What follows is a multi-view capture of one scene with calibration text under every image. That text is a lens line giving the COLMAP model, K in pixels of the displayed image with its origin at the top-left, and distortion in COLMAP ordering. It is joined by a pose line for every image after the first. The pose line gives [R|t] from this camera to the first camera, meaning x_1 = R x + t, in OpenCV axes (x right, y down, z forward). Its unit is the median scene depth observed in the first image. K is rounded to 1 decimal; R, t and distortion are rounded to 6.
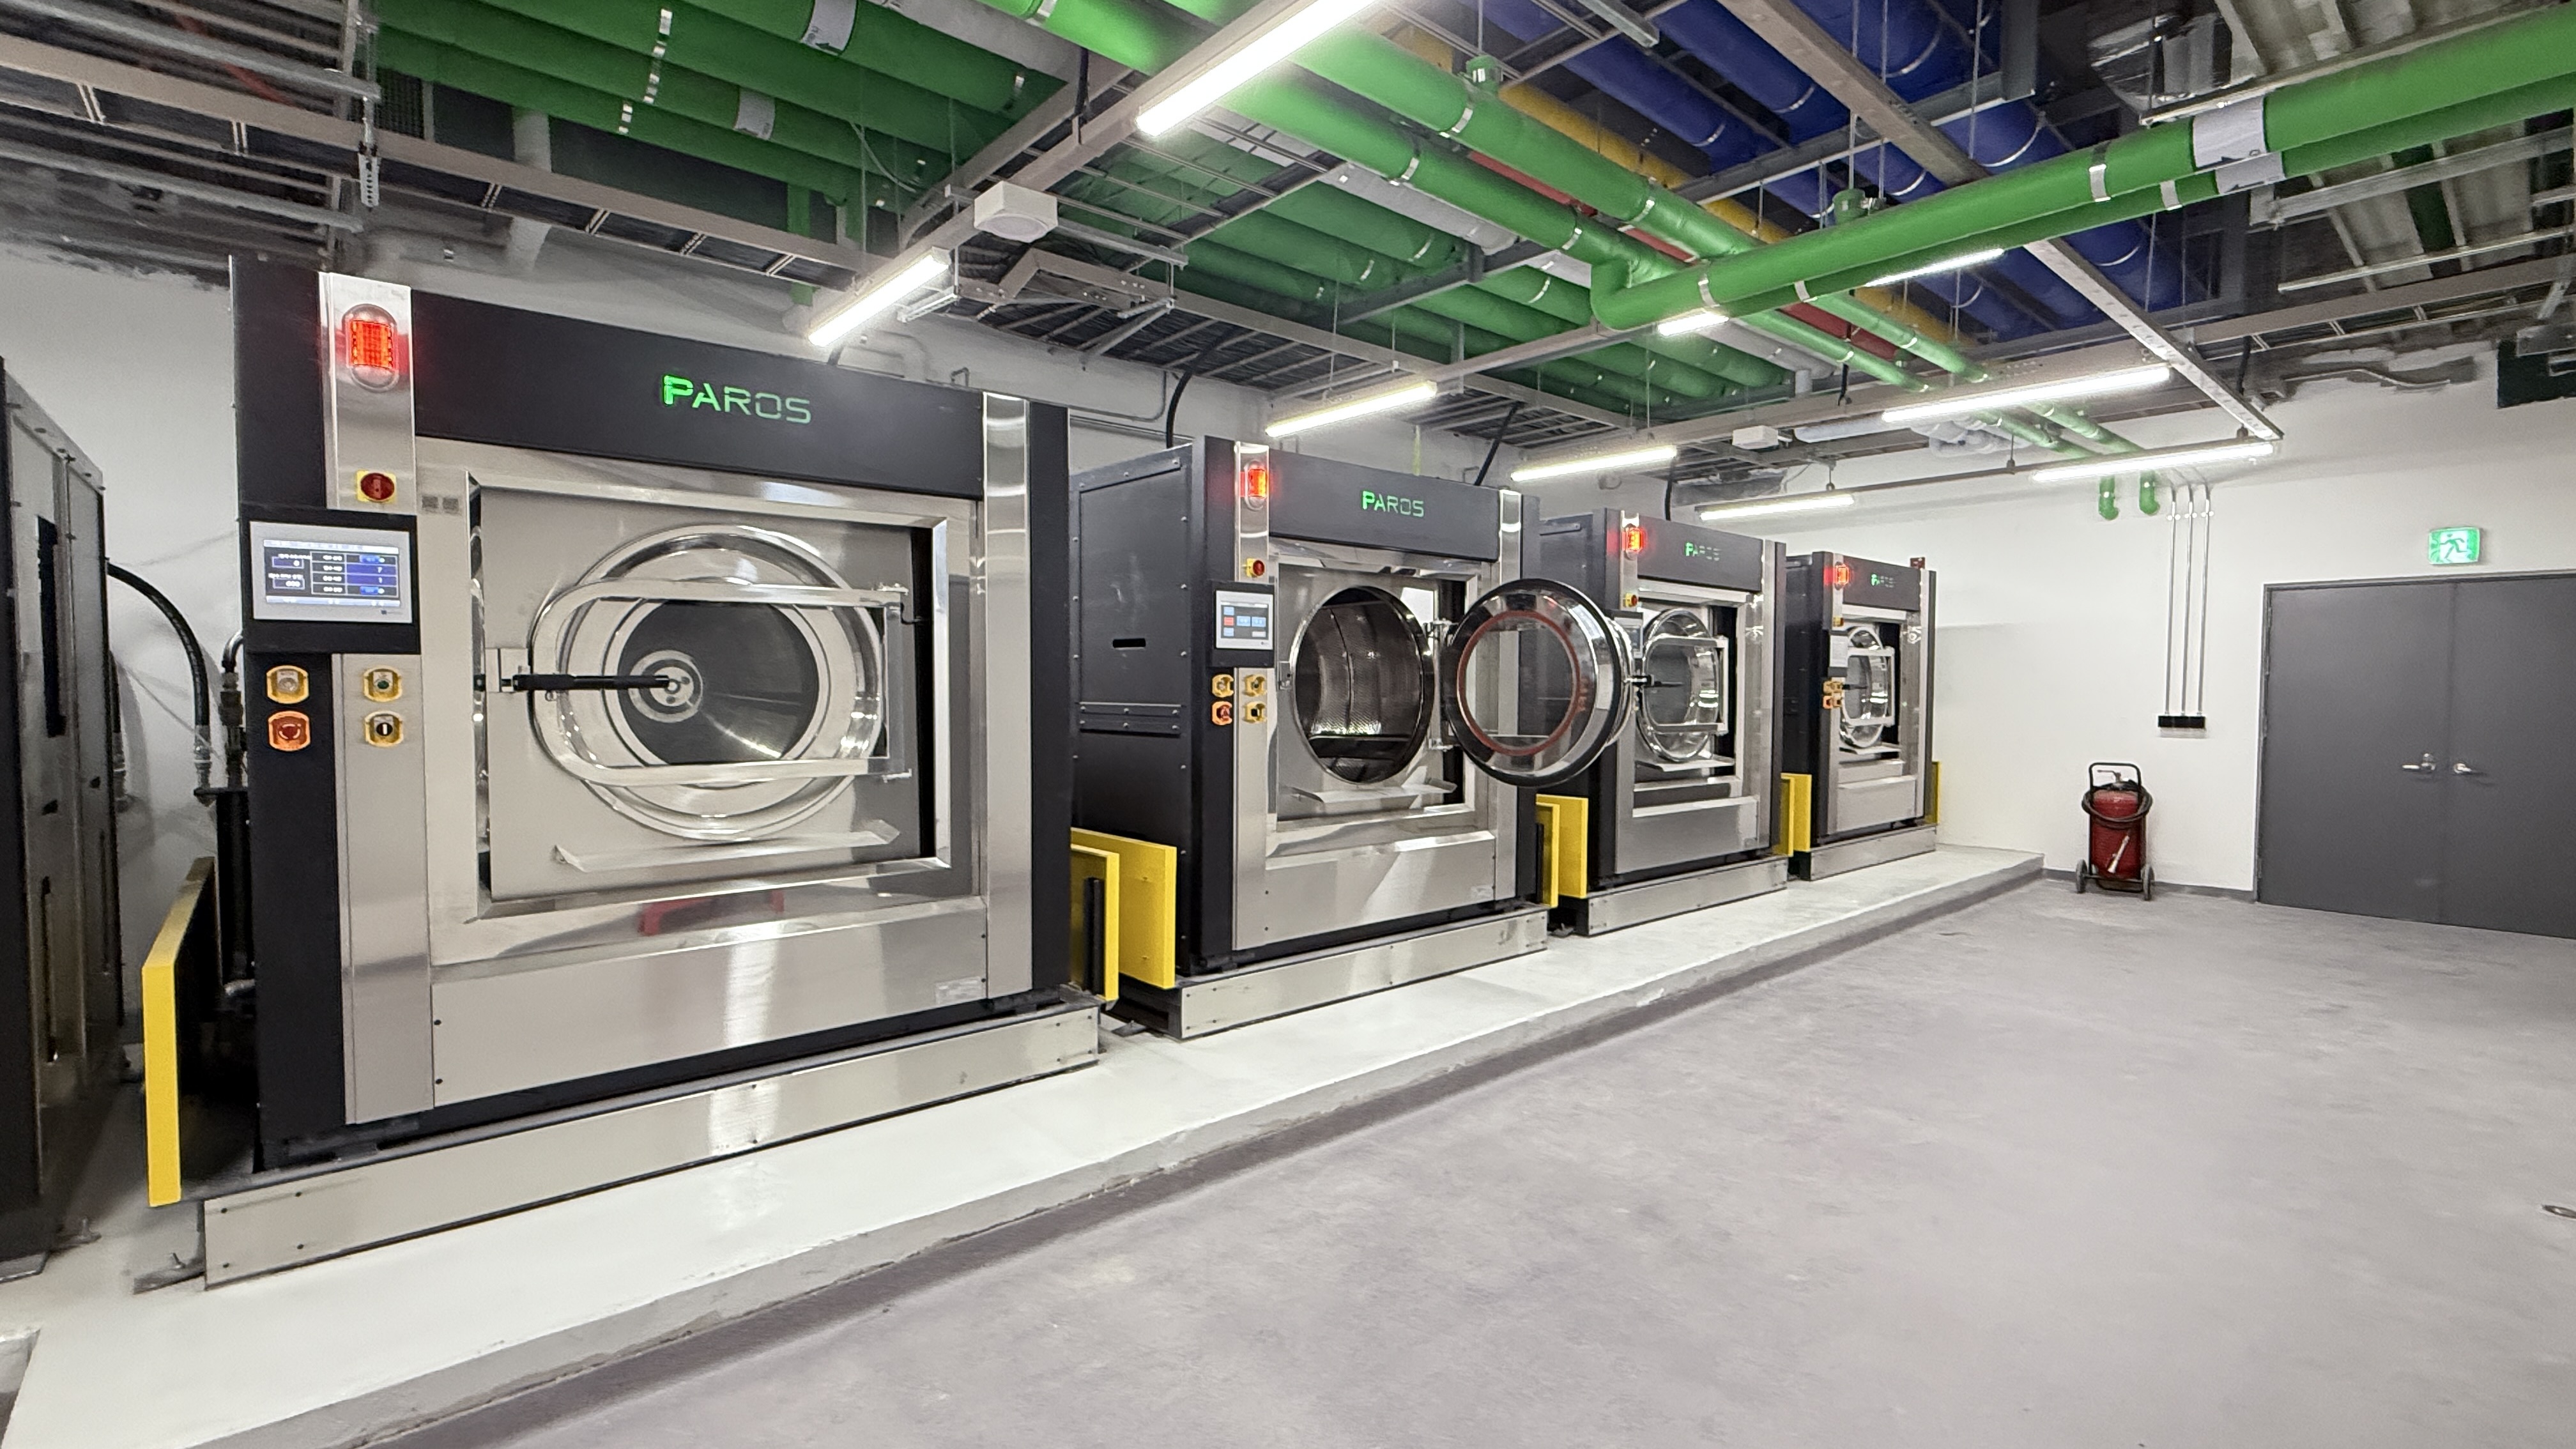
lens RADIAL K [[1121.3, 0, 1286.9], [0, 1121.3, 719.3], [0, 0, 1]] dist [-0.000378, 0.000603]
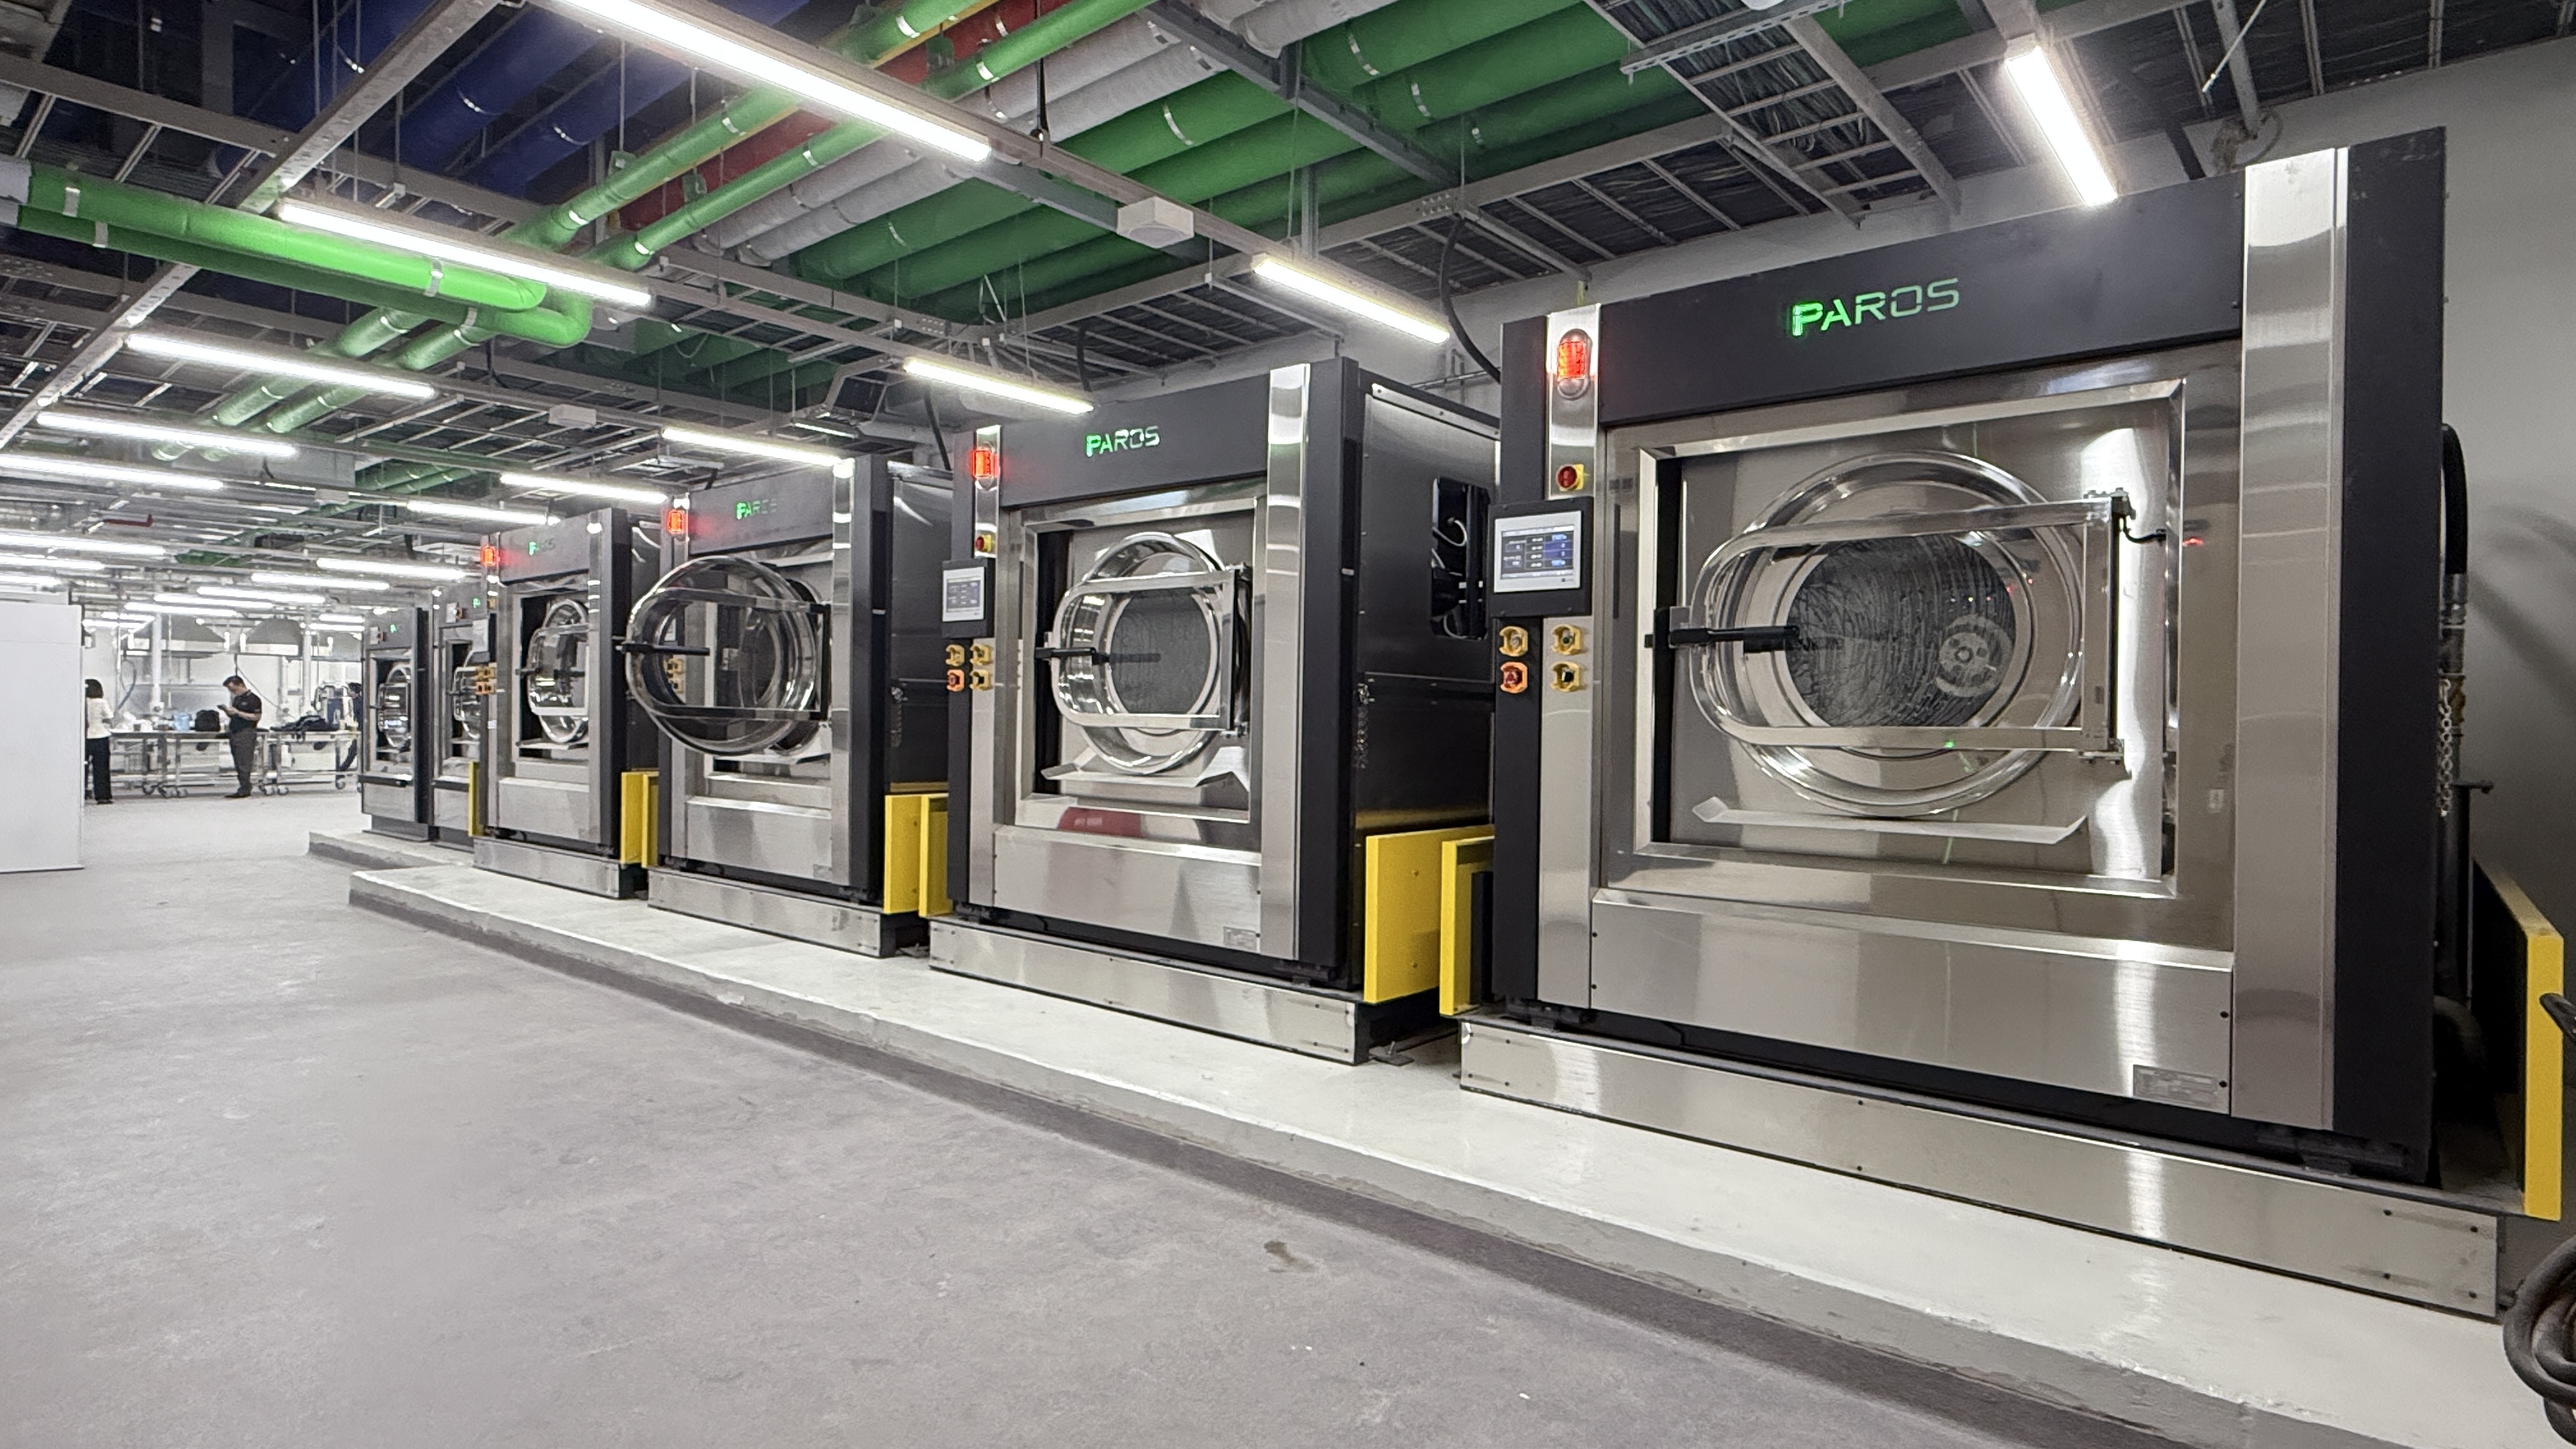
lens RADIAL K [[1317.8, 0, 1235.0], [0, 1317.8, 651.7], [0, 0, 1]] dist [-0.017894, -0.001019]
pose [[0.154215, 0.003018, -0.988033, 0.568407], [-0.007444, 0.999971, 0.001892, -0.021543], [0.988009, 0.007063, 0.154233, 0.471636]]
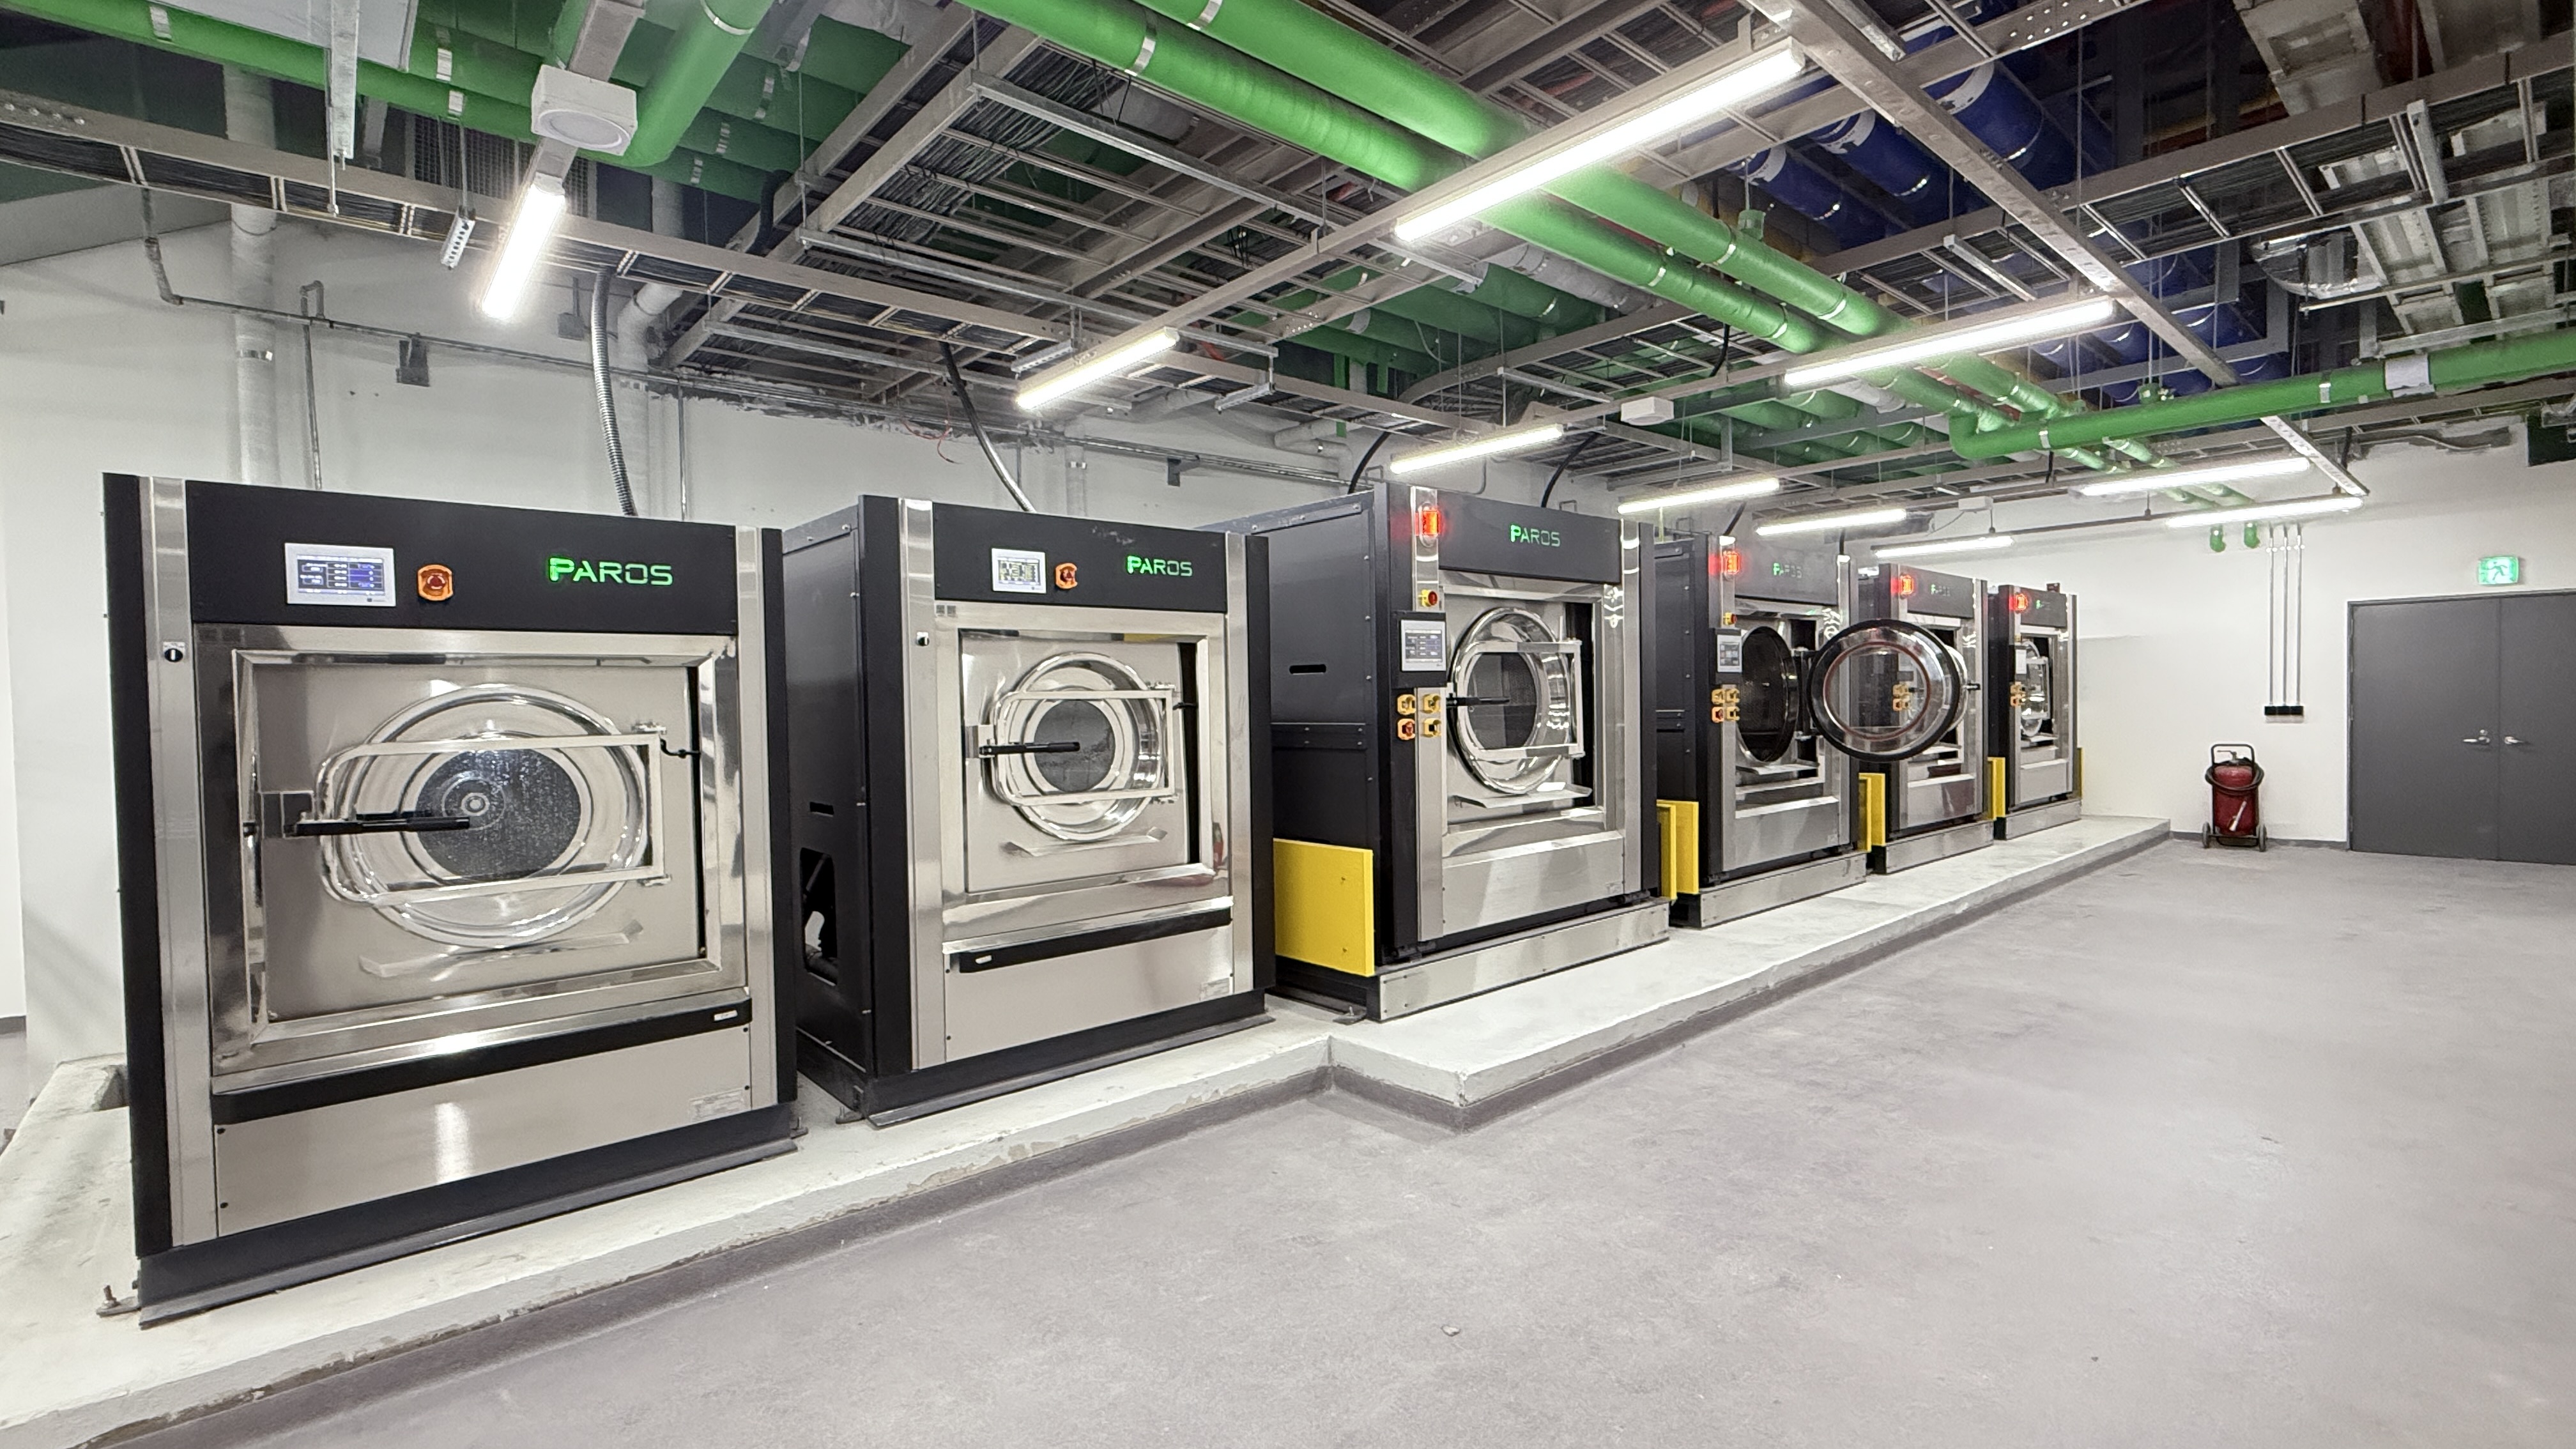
lens RADIAL K [[1121.3, 0, 1332.1], [0, 1121.3, 729.2], [0, 0, 1]] dist [-0.000378, 0.000603]
pose [[0.999551, -0.027094, 0.012792, -0.263596], [0.027215, 0.999586, -0.009381, 0.005754], [-0.012533, 0.009725, 0.999874, -0.224926]]
